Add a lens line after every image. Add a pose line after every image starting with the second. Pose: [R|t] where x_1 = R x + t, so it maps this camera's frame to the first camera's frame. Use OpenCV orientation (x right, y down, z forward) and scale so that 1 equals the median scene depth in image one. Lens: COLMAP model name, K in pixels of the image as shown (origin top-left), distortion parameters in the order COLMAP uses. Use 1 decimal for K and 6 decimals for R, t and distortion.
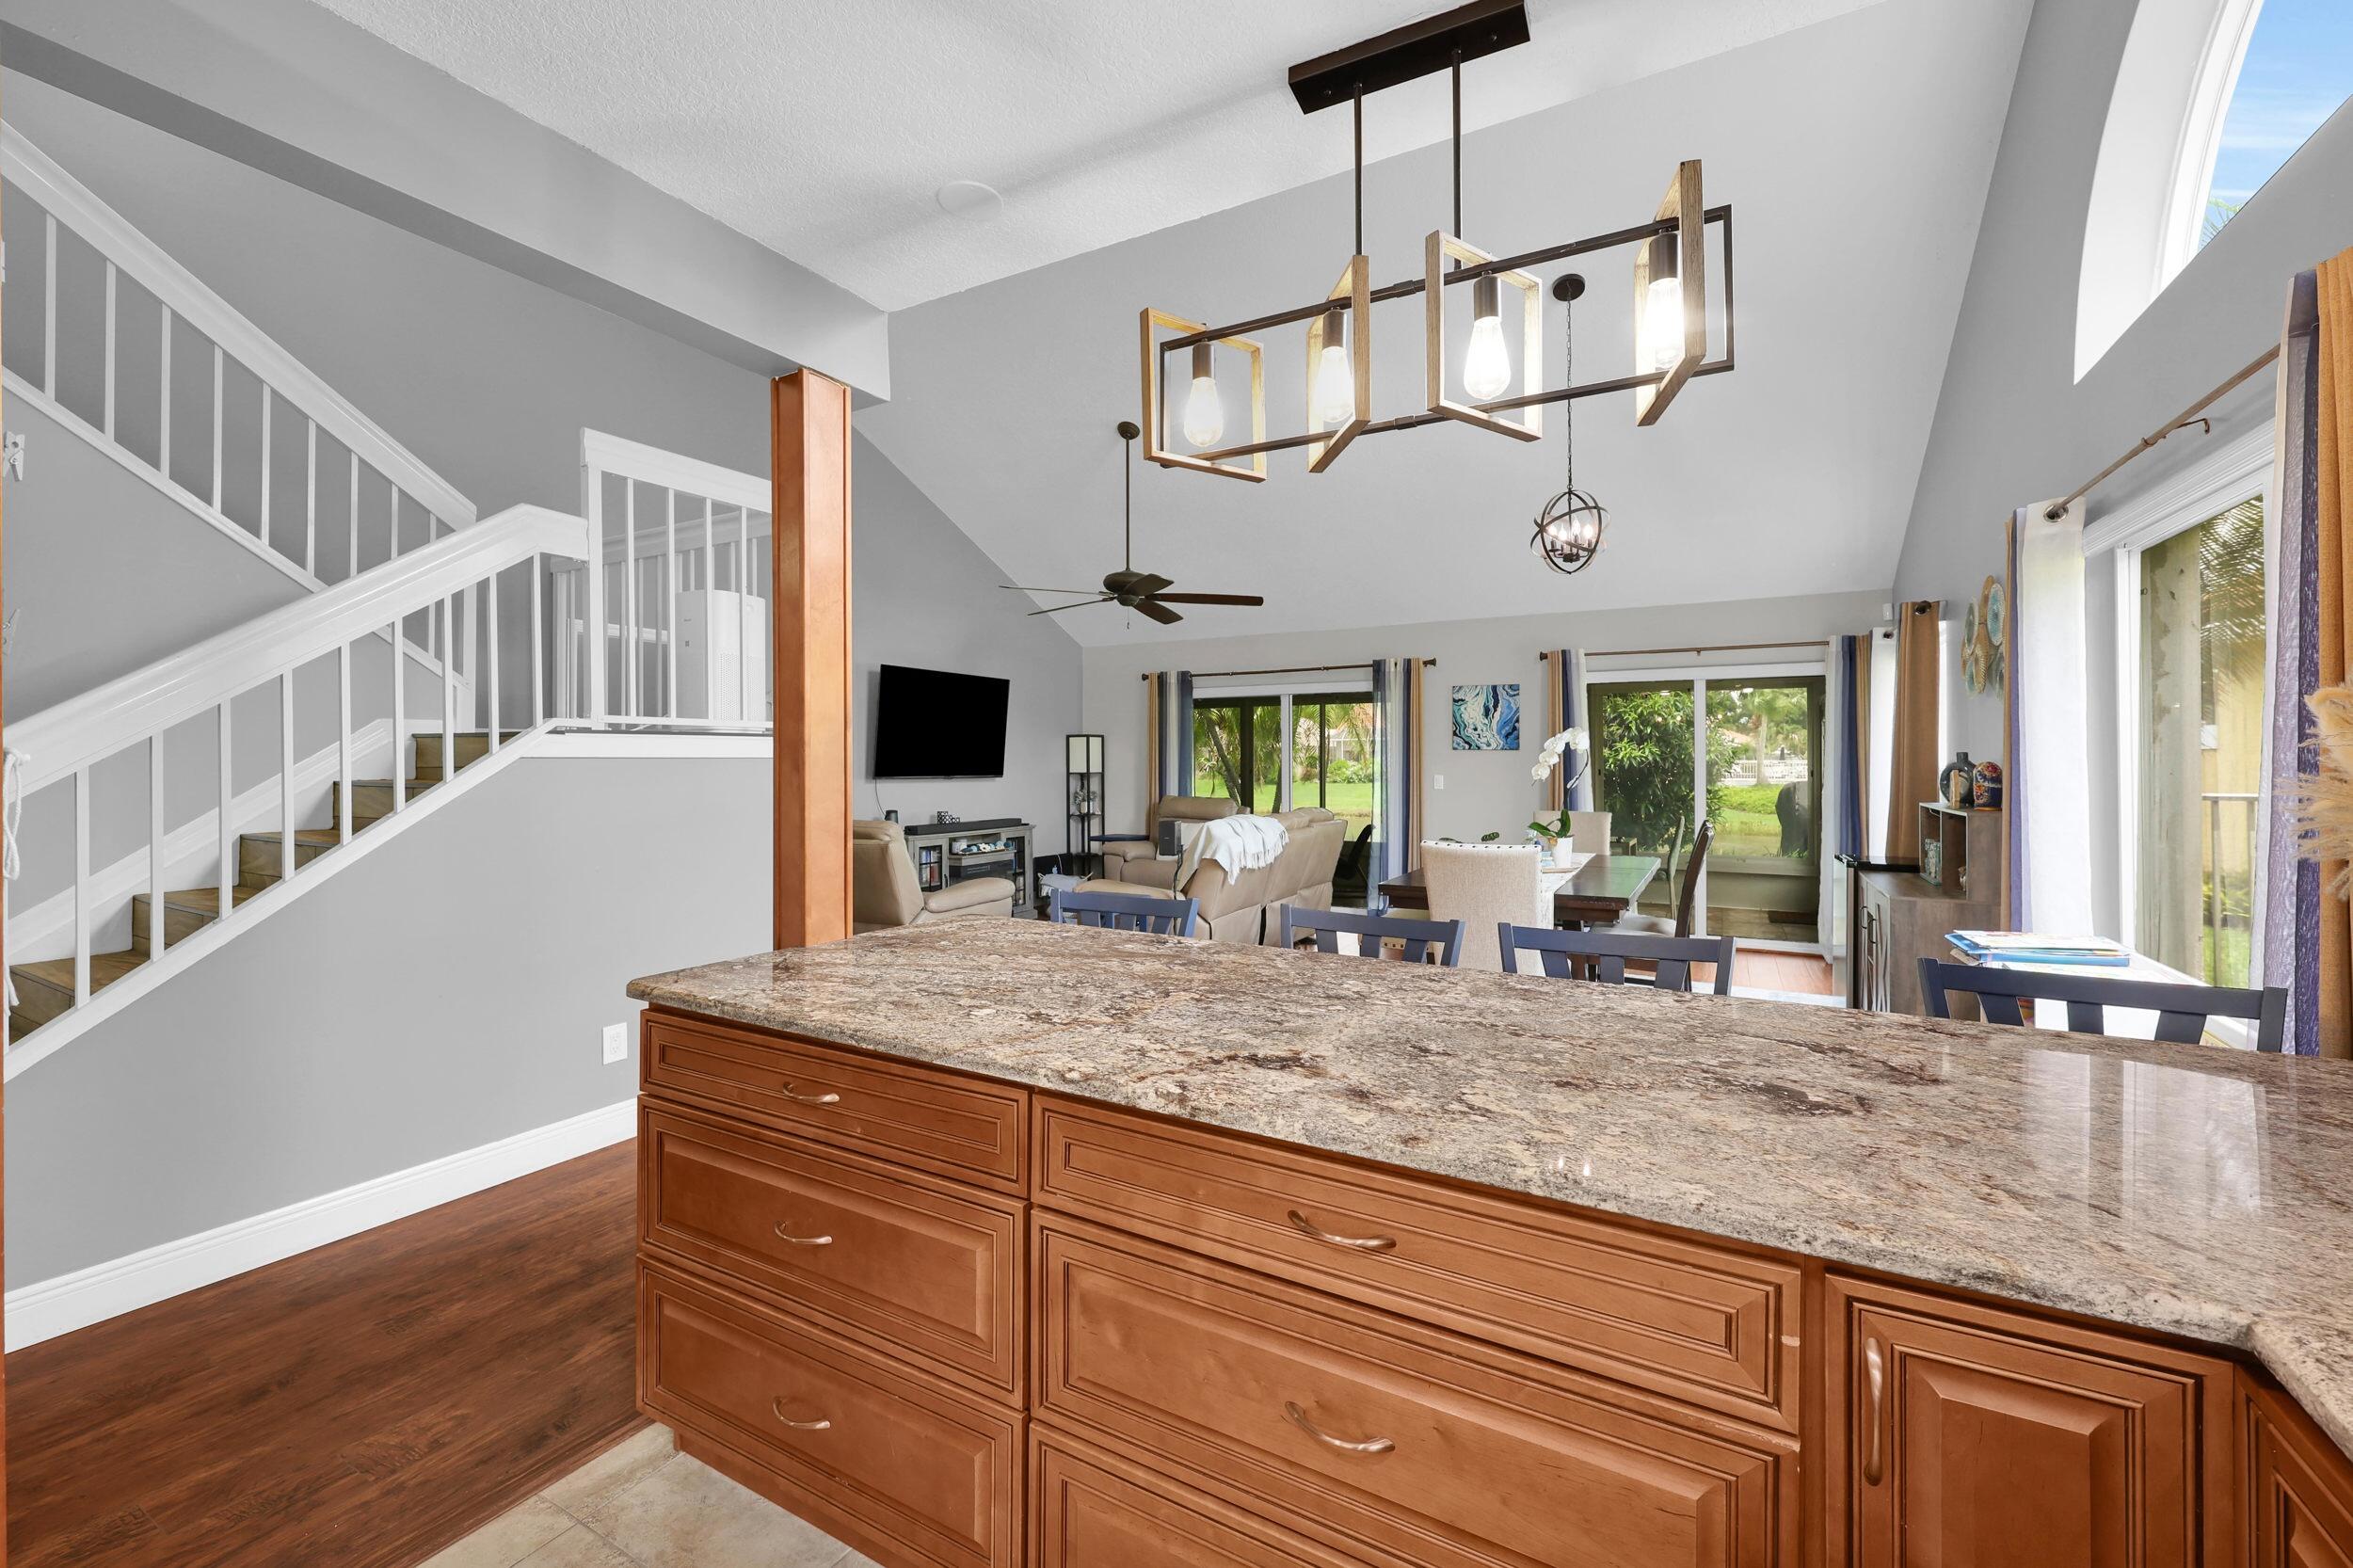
lens RADIAL K [[959.9, 0, 1167.9], [0, 959.9, 760.5], [0, 0, 1]] dist [0.002072, 0.000435]
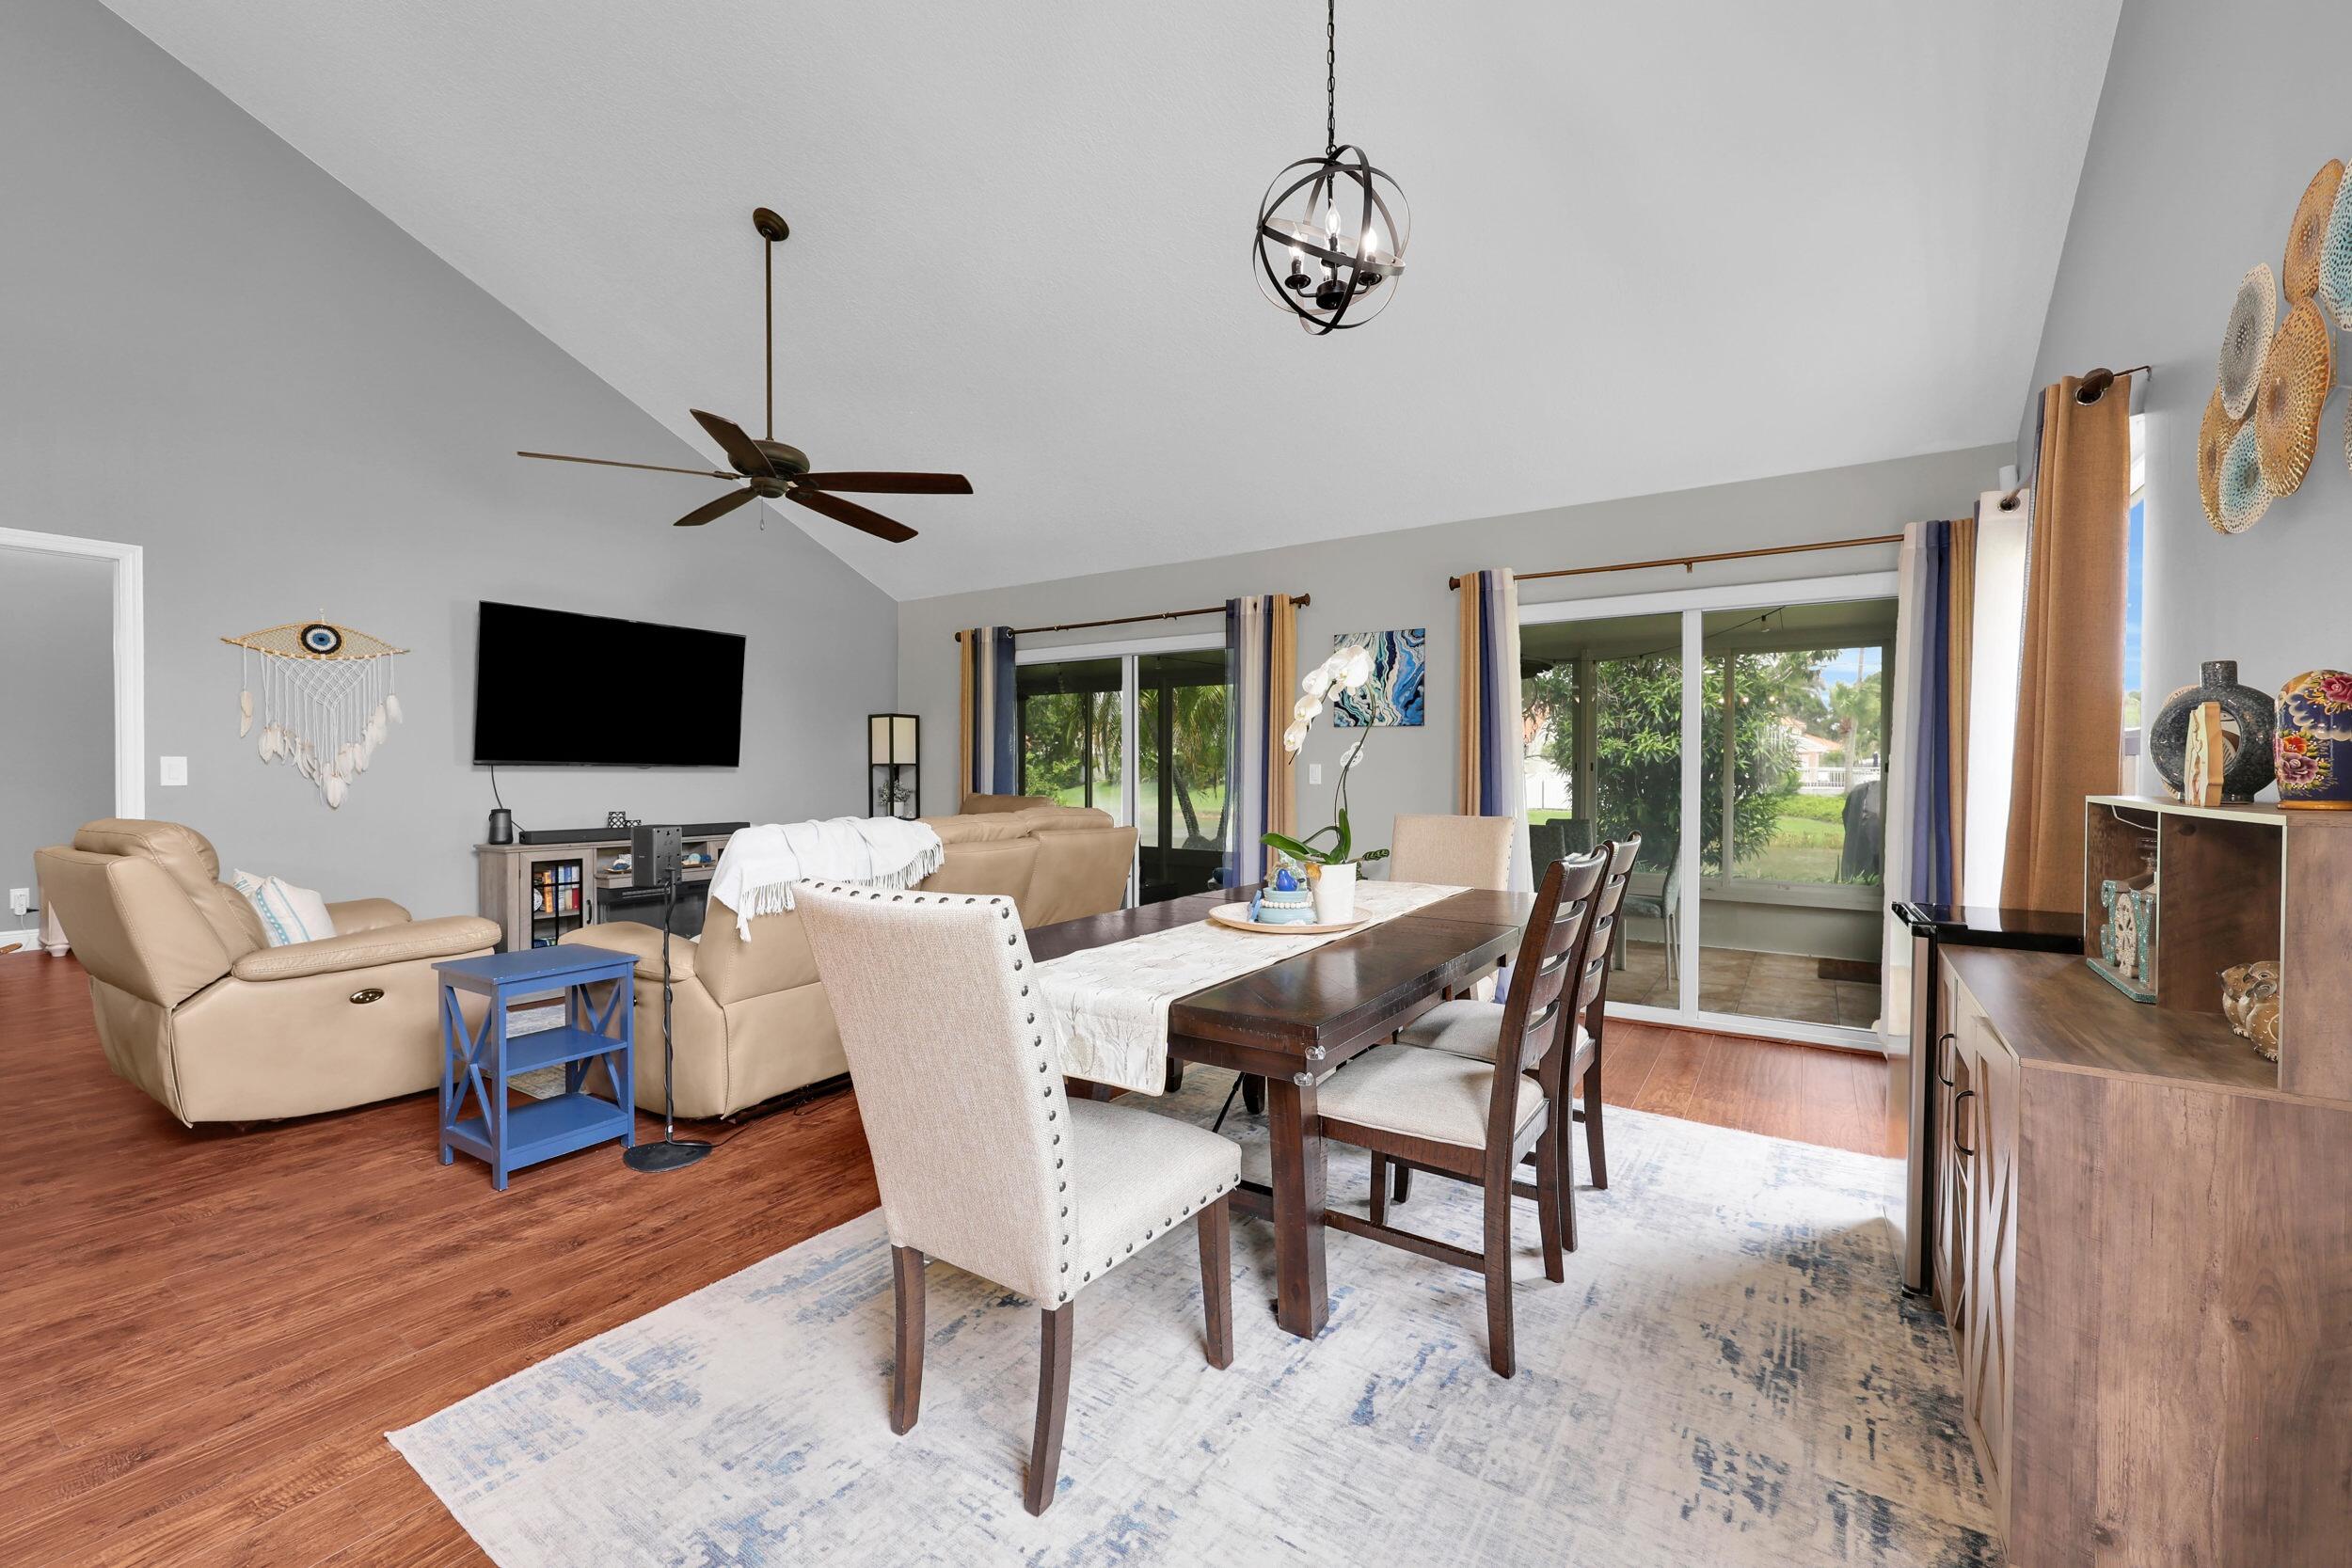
lens RADIAL K [[959.5, 0, 1167.4], [0, 959.5, 782.5], [0, 0, 1]] dist [0.002072, 0.000435]
pose [[0.997669, 0.003591, -0.068146, 0.224715], [-0.002561, 0.999881, 0.015197, 0.018245], [0.068192, -0.014987, 0.997560, 0.304883]]
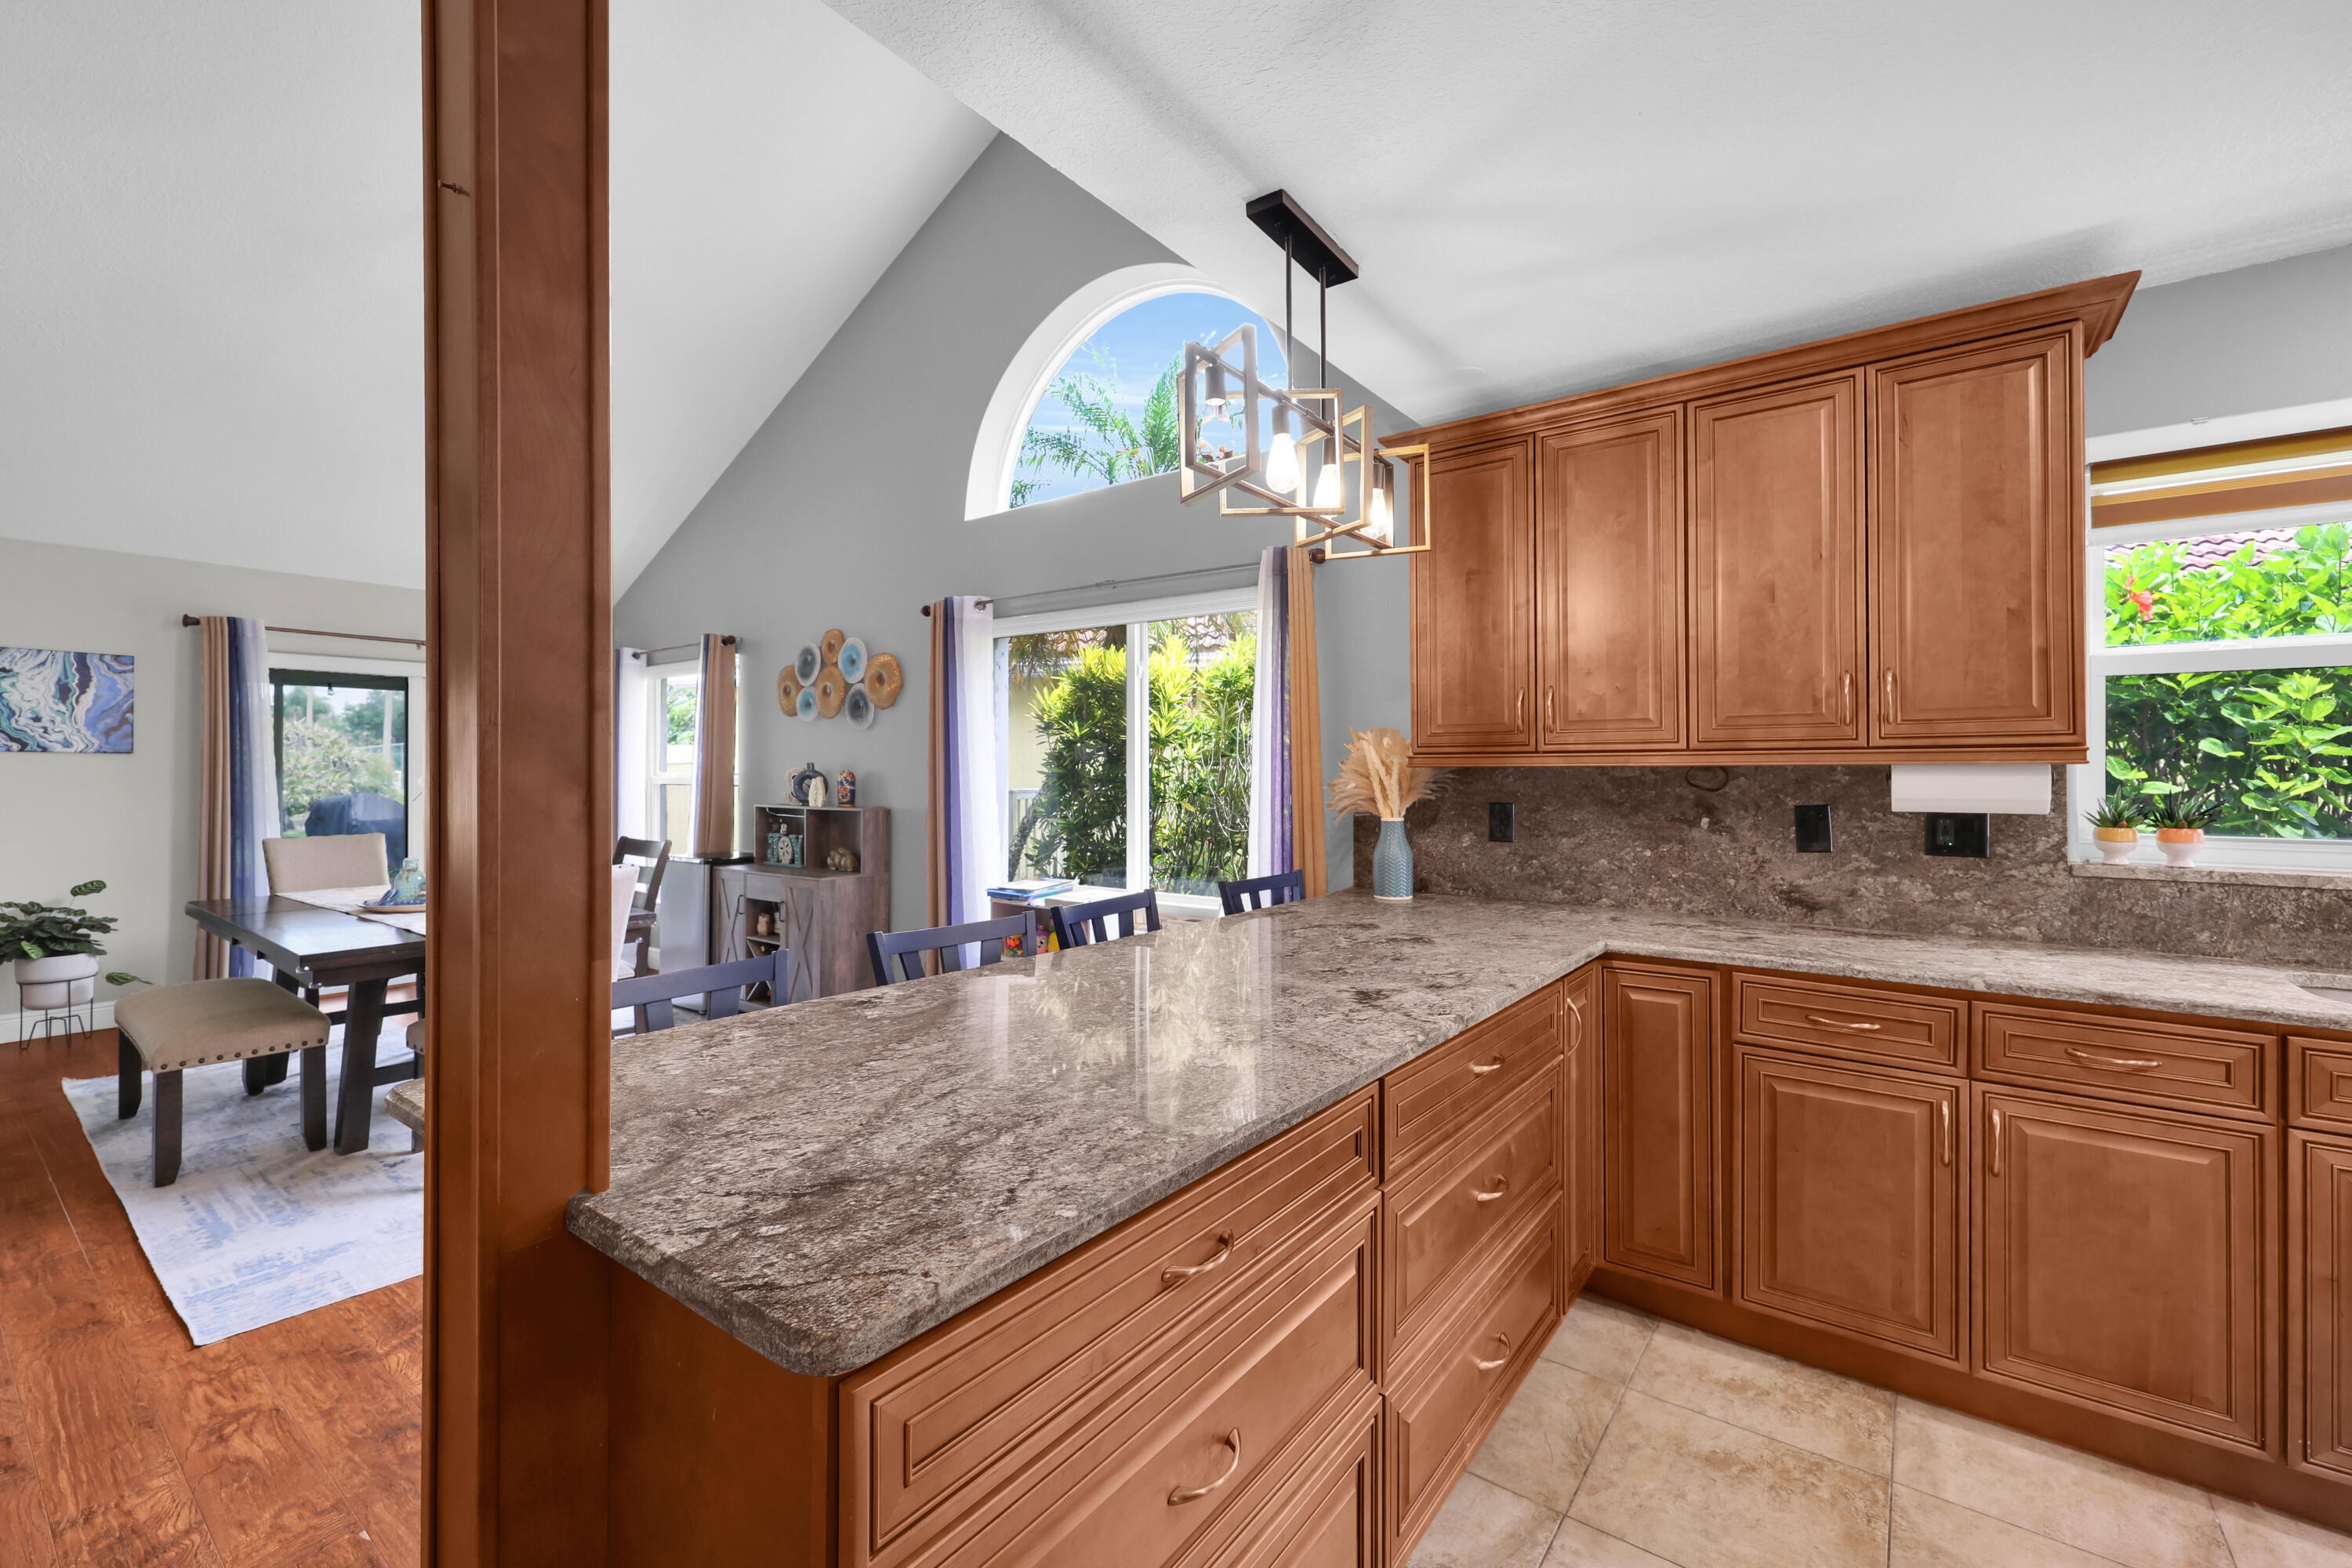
lens RADIAL K [[990.9, 0, 1157.9], [0, 990.9, 765.5], [0, 0, 1]] dist [0.000032, 0.001380]
pose [[0.138153, 0.007128, 0.990385, -0.214699], [0.000174, 0.999974, -0.007221, 0.002445], [-0.990411, 0.001170, 0.138148, 0.188983]]
